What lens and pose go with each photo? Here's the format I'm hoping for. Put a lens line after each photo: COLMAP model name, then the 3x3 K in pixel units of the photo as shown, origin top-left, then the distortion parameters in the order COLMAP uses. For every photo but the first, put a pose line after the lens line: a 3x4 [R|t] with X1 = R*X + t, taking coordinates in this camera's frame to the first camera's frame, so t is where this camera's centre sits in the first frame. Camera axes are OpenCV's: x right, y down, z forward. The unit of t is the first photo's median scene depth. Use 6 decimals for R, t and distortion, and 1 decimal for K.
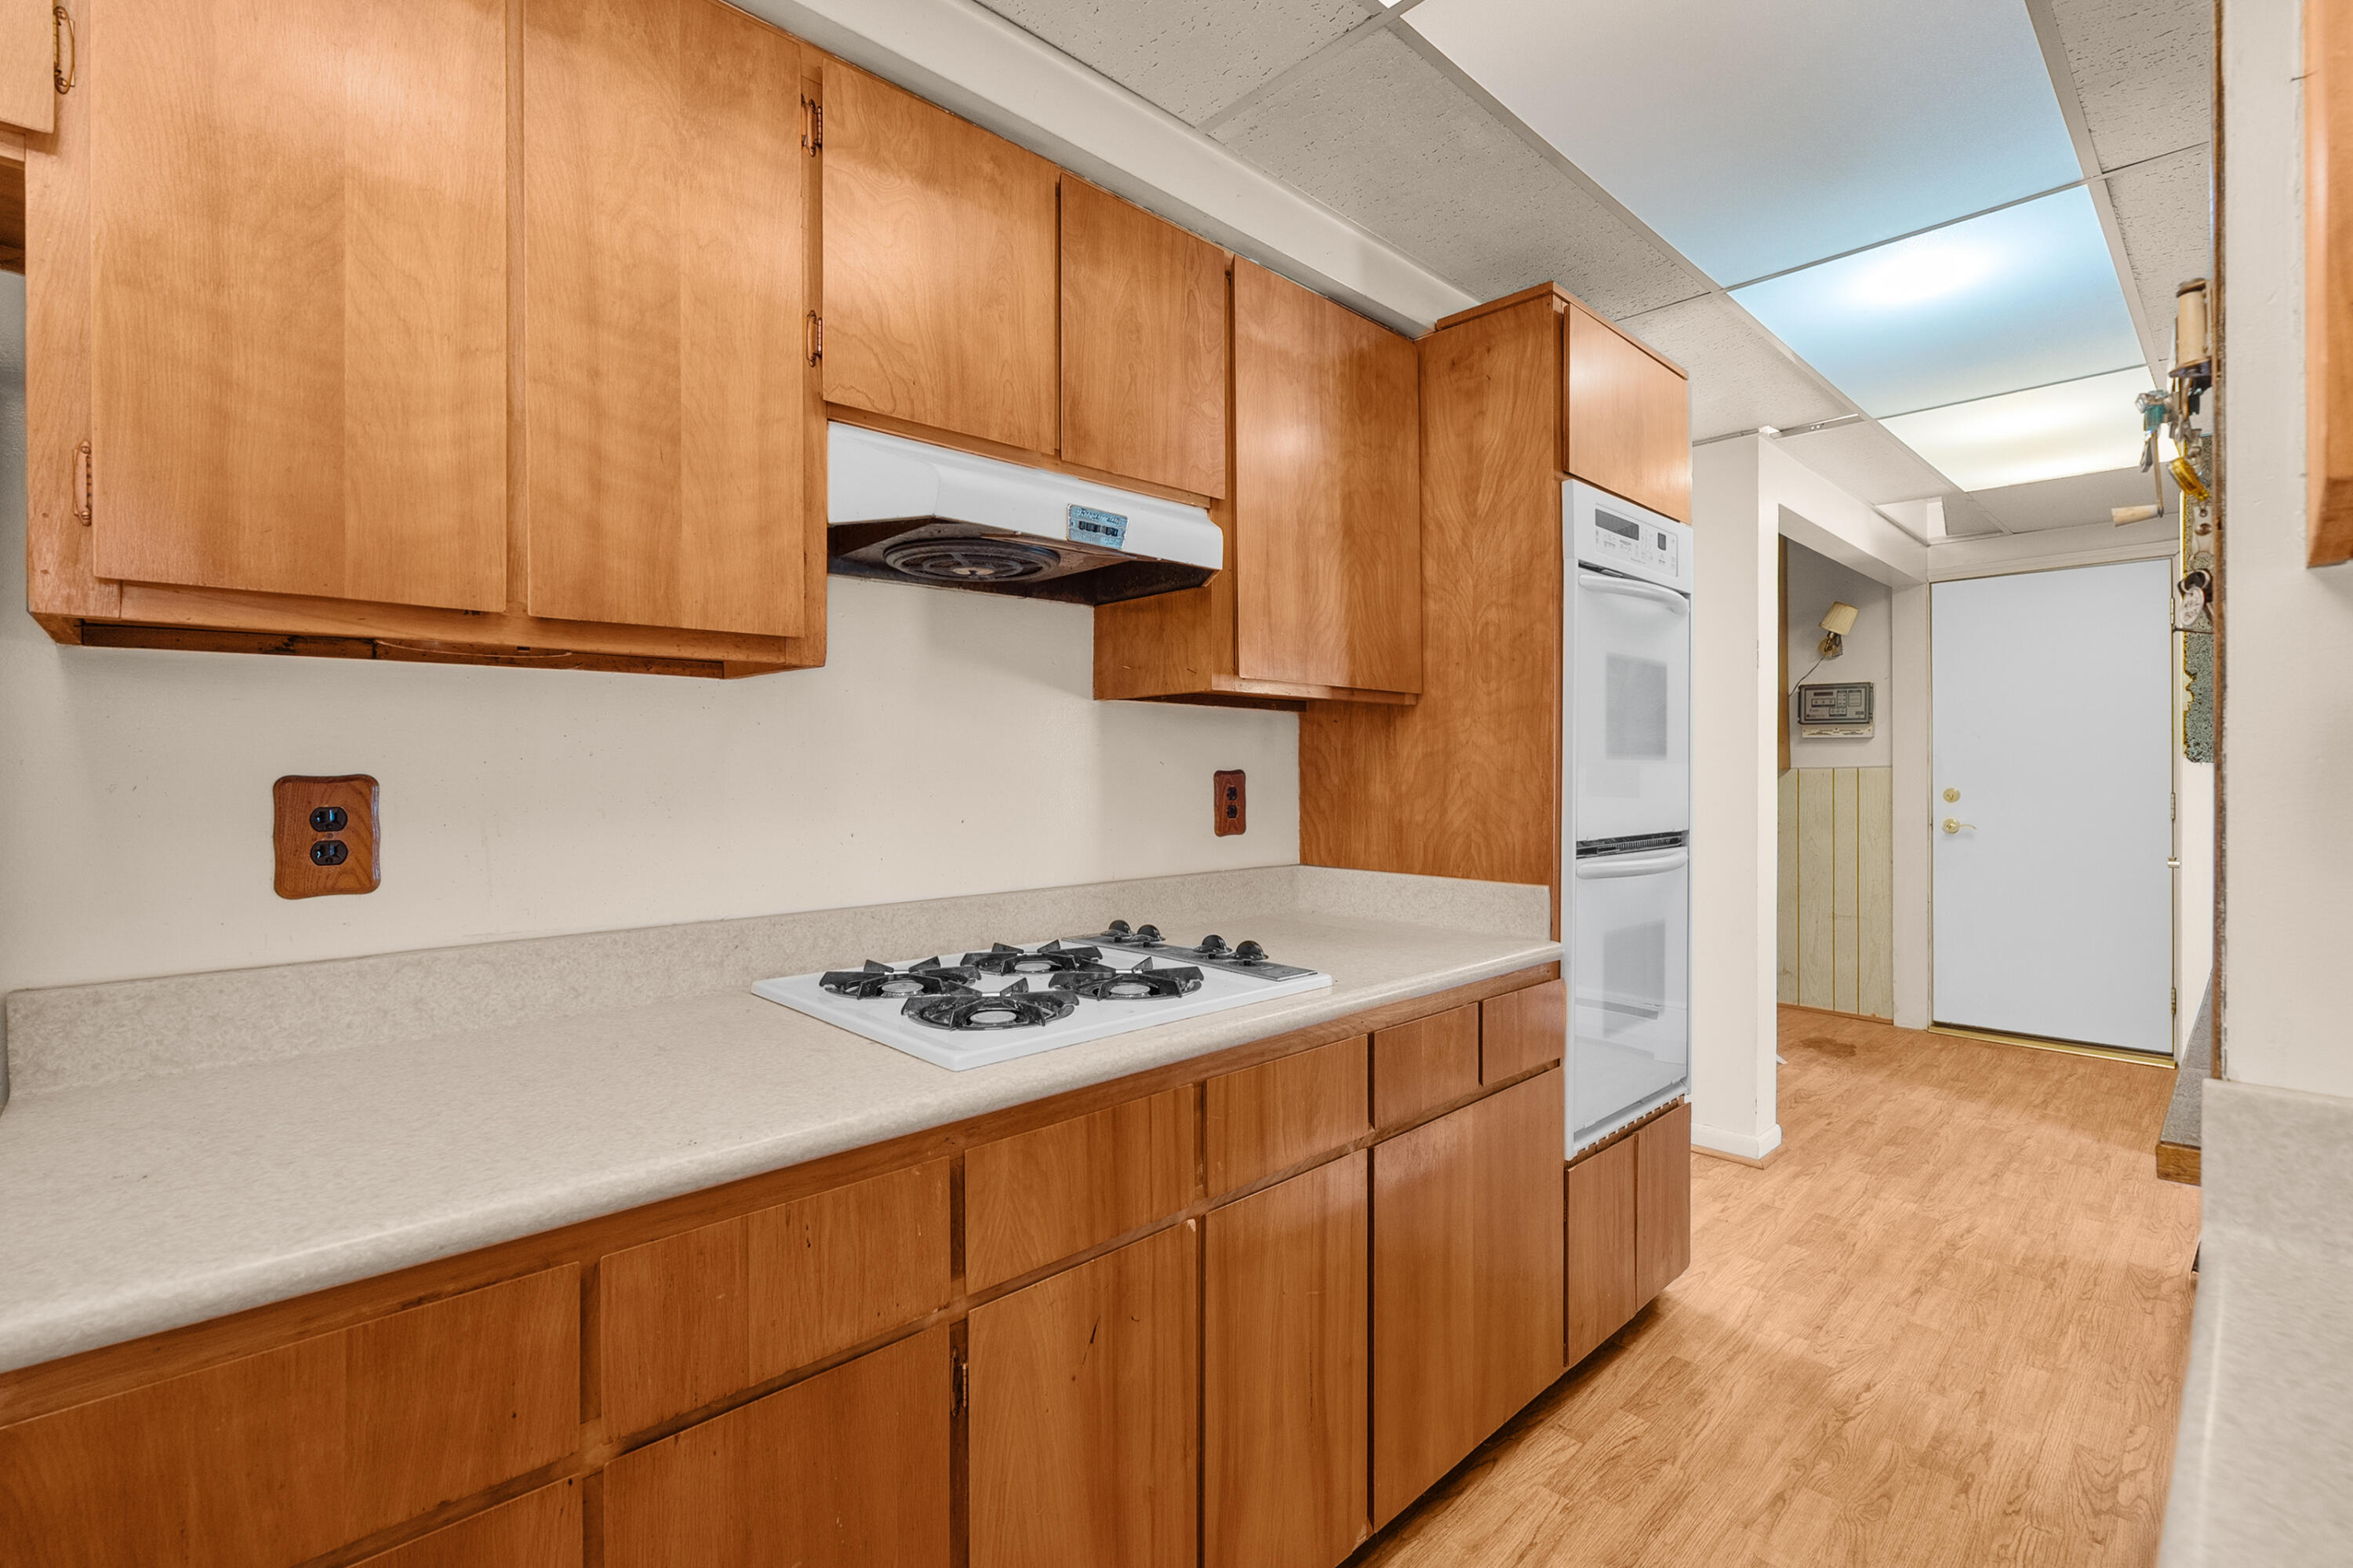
lens RADIAL K [[1070.5, 0, 1152.0], [0, 1070.5, 771.9], [0, 0, 1]] dist [-0.004702, 0.002199]
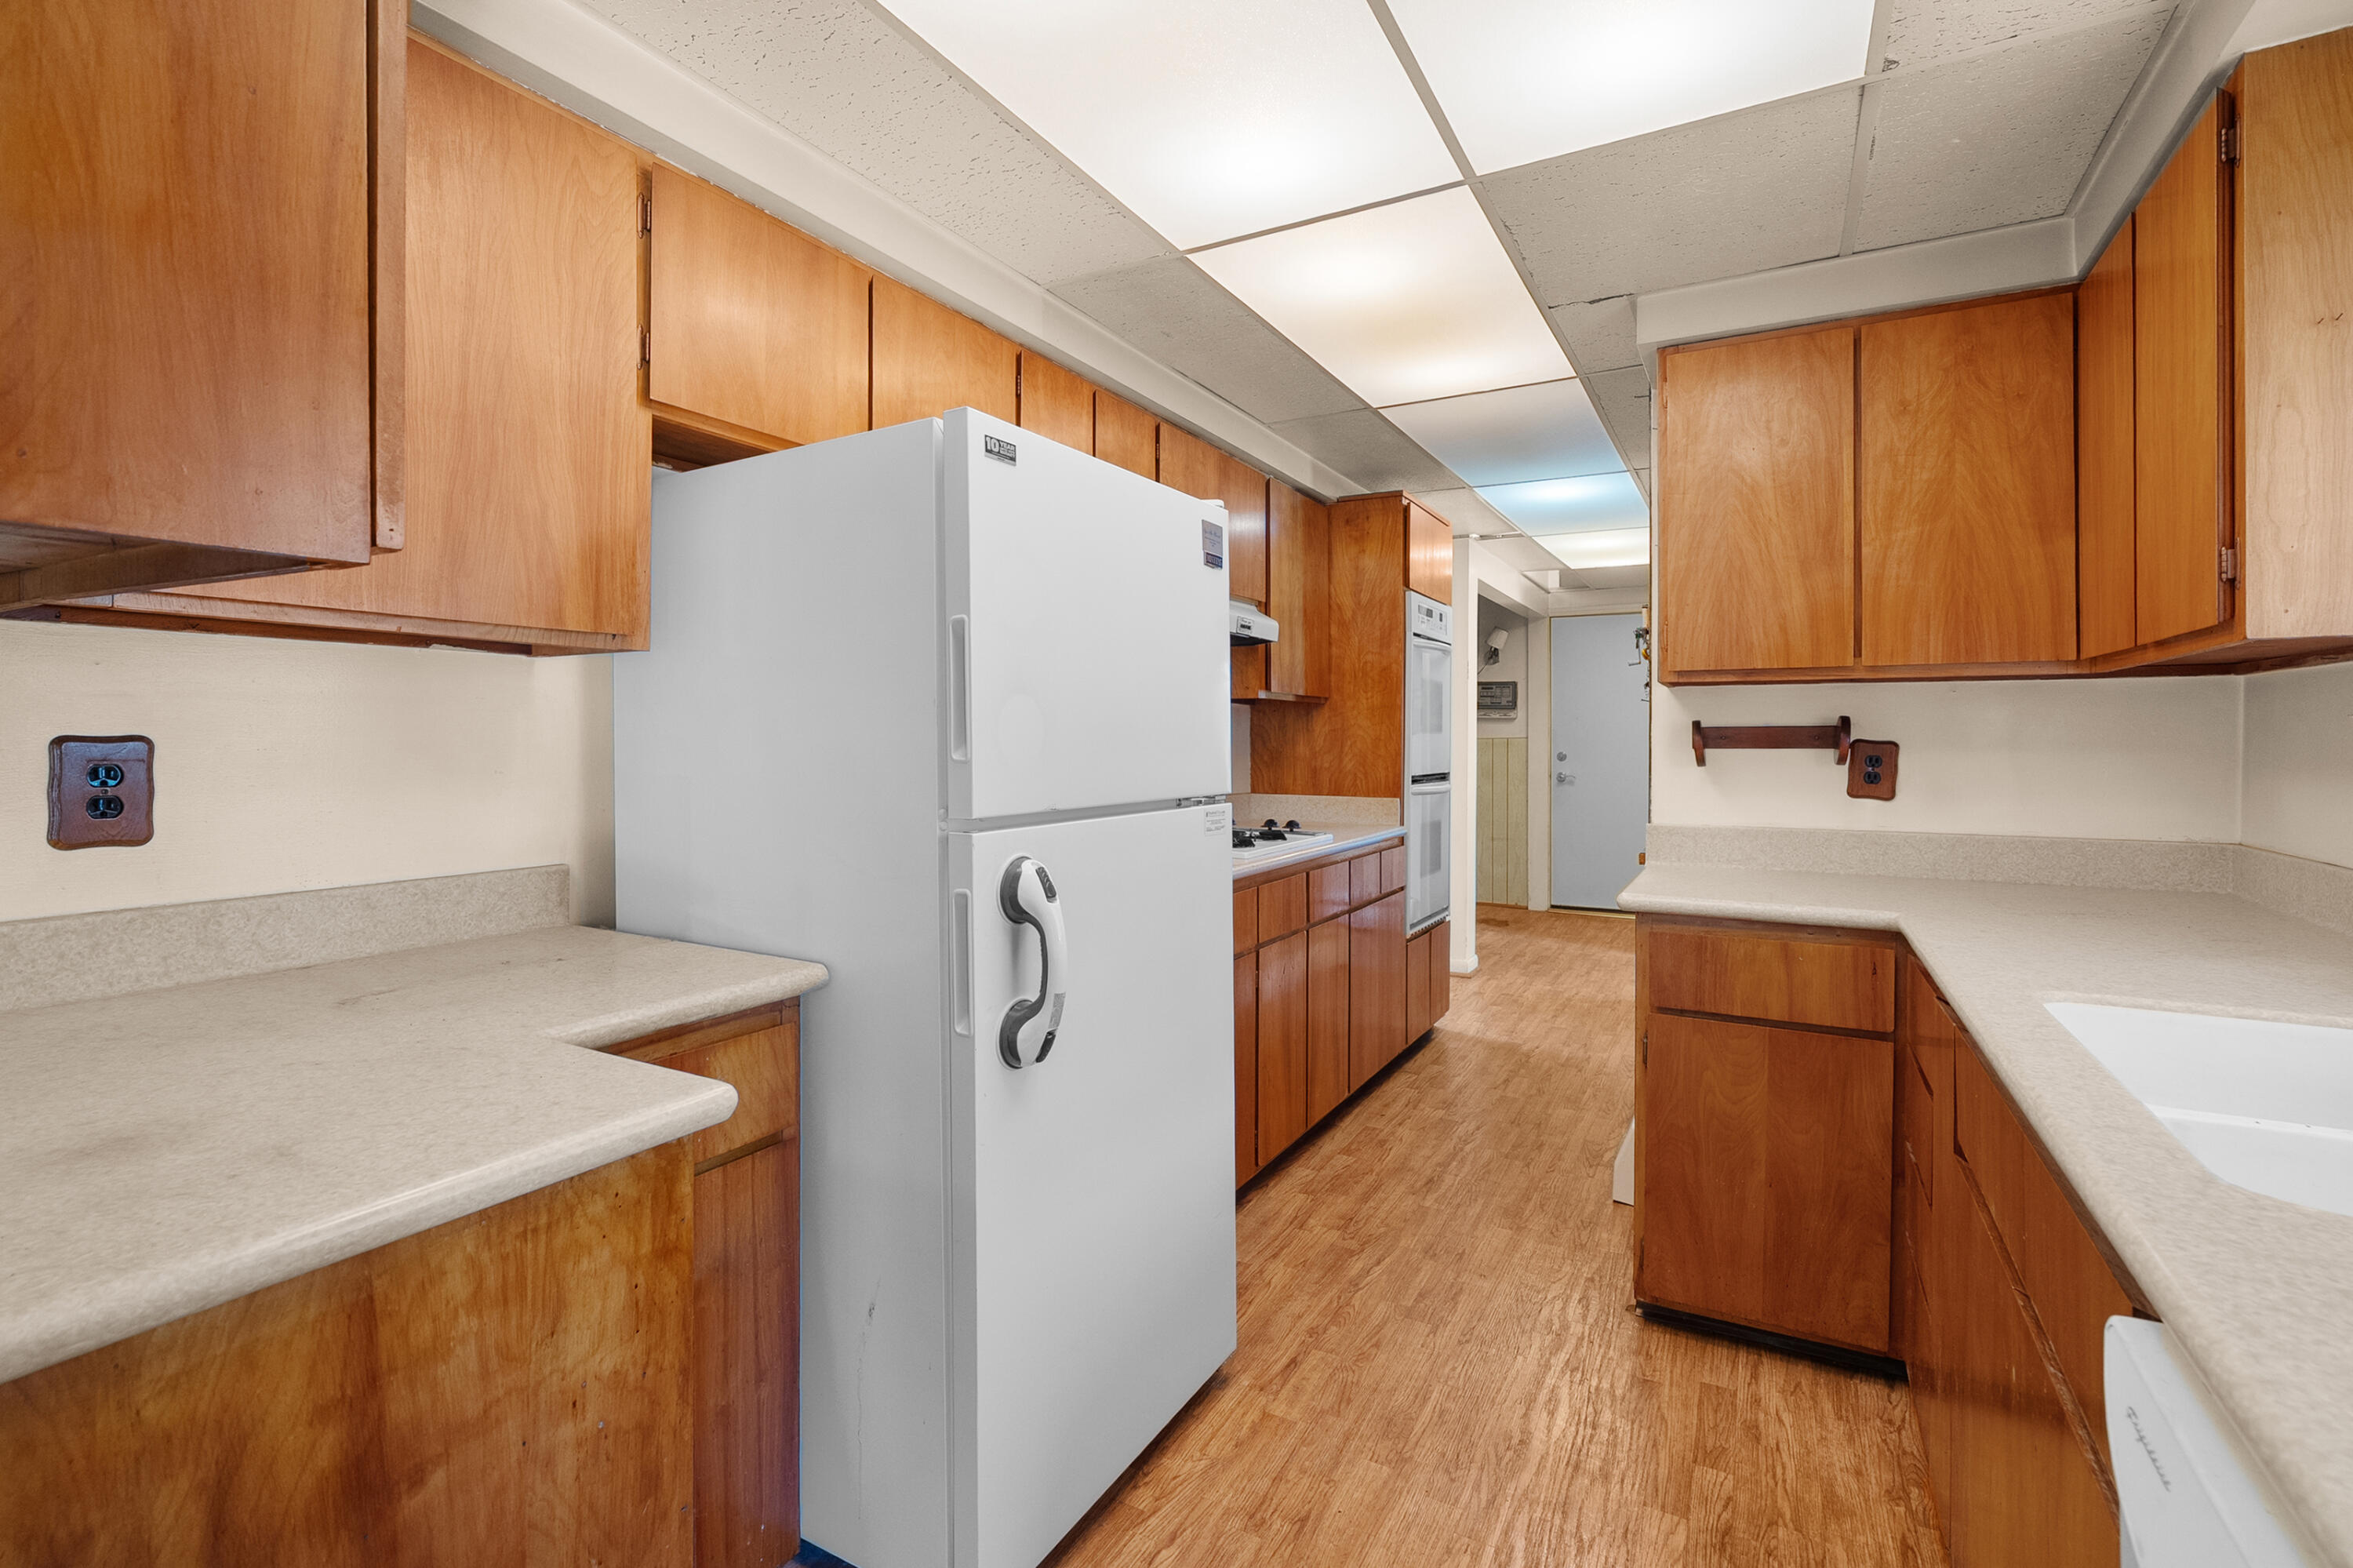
lens RADIAL K [[1070.5, 0, 1139.8], [0, 1070.5, 733.1], [0, 0, 1]] dist [-0.004702, 0.002199]
pose [[0.961218, 0.008295, 0.275665, -0.557267], [-0.007098, 0.999961, -0.005340, 0.000974], [-0.275699, 0.003176, 0.961239, -0.669162]]
